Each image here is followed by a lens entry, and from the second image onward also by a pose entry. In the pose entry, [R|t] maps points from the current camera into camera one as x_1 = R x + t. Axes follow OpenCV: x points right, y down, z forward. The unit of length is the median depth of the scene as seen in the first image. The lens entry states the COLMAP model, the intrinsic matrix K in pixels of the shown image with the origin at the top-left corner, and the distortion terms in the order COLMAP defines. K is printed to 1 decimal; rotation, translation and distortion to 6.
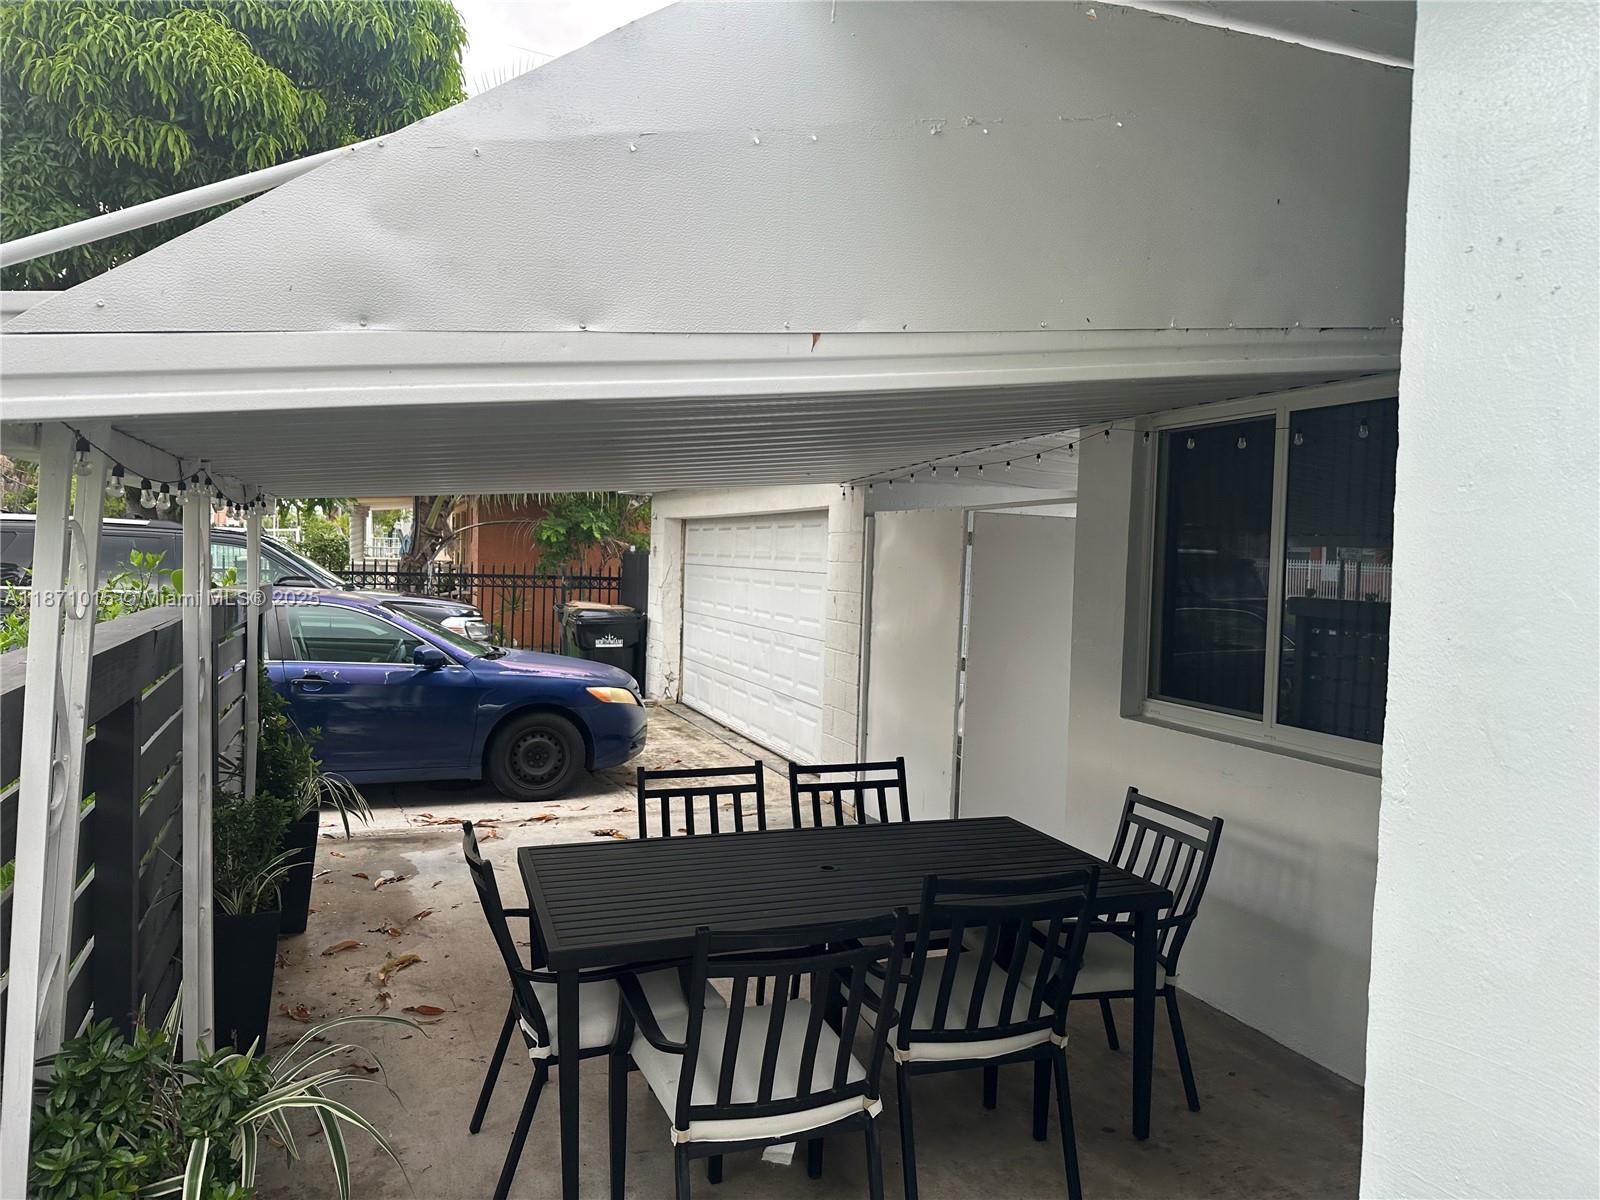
lens RADIAL K [[1128.8, 0, 802.7], [0, 1128.8, 623.0], [0, 0, 1]] dist [0.001120, -0.006695]
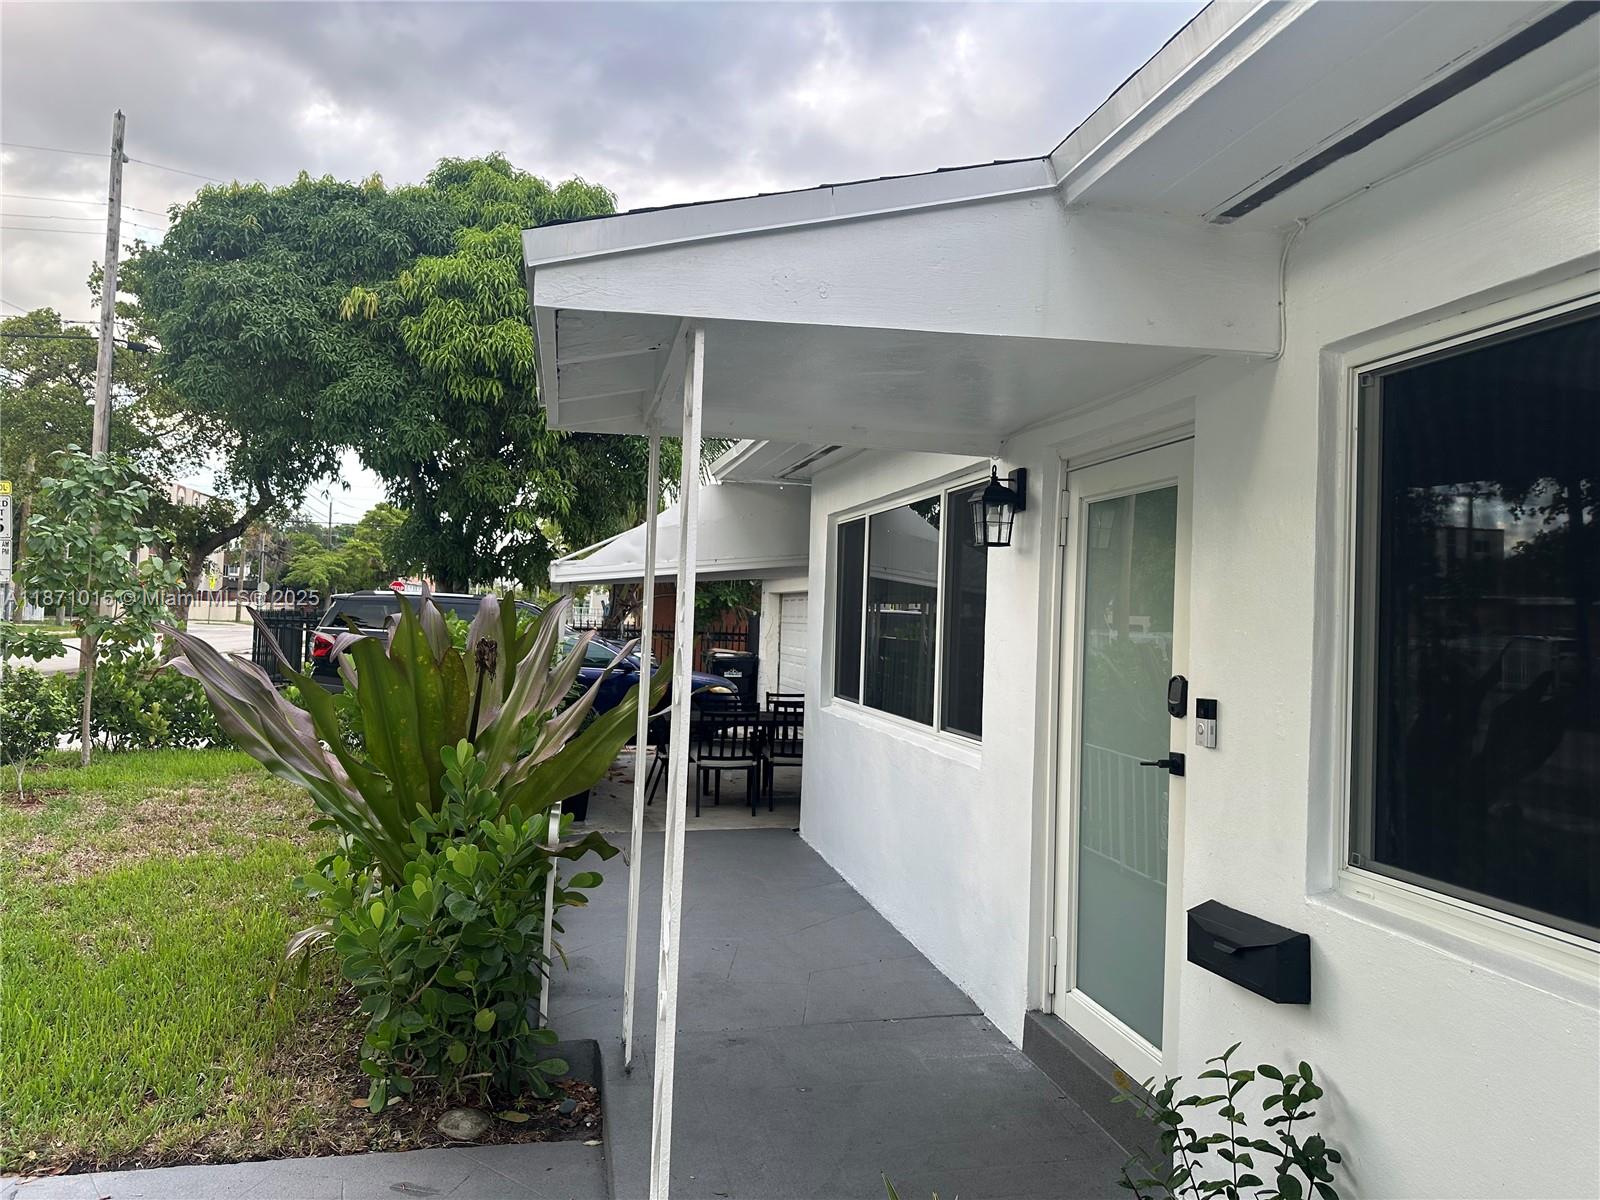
lens RADIAL K [[1113.5, 0, 800.2], [0, 1113.5, 602.9], [0, 0, 1]] dist [0.044129, -0.001463]
pose [[0.988938, 0.003167, -0.148295, 0.193980], [-0.015181, 0.996683, -0.079956, 0.055610], [0.147550, 0.081322, 0.985706, -0.656512]]
